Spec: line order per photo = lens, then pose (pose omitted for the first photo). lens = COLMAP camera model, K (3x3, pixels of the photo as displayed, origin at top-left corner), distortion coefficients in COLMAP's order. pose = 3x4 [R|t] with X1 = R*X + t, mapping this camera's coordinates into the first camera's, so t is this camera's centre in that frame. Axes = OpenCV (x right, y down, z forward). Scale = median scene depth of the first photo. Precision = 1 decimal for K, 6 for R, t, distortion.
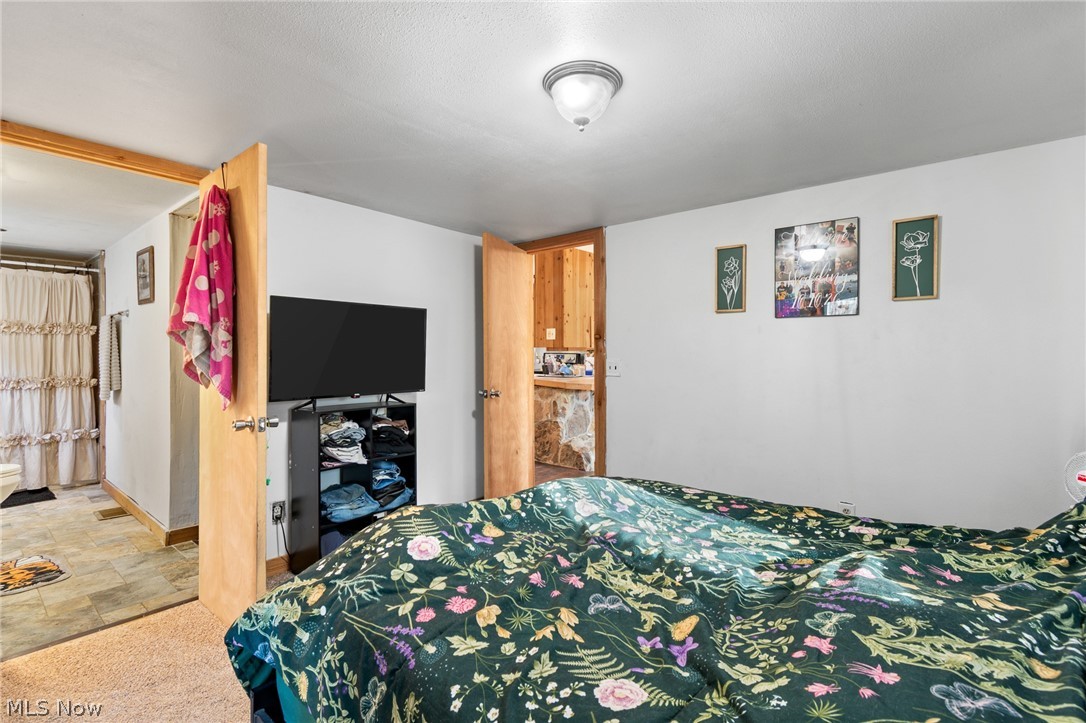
lens RADIAL K [[484.5, 0, 536.9], [0, 484.5, 356.4], [0, 0, 1]] dist [0.002597, -0.002707]
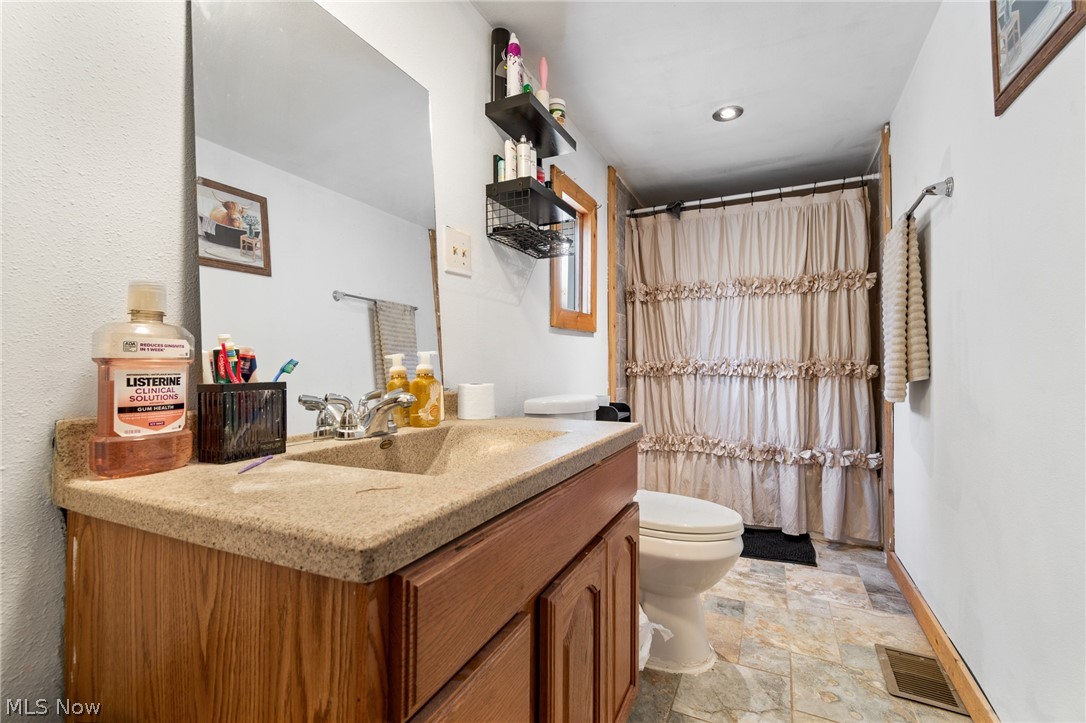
lens RADIAL K [[484.5, 0, 539.5], [0, 484.5, 360.3], [0, 0, 1]] dist [0.002597, -0.002707]
pose [[0.231848, -0.016990, -0.972604, -0.471197], [-0.005717, 0.999806, -0.018828, 0.056473], [0.972735, 0.009926, 0.231706, 0.509111]]
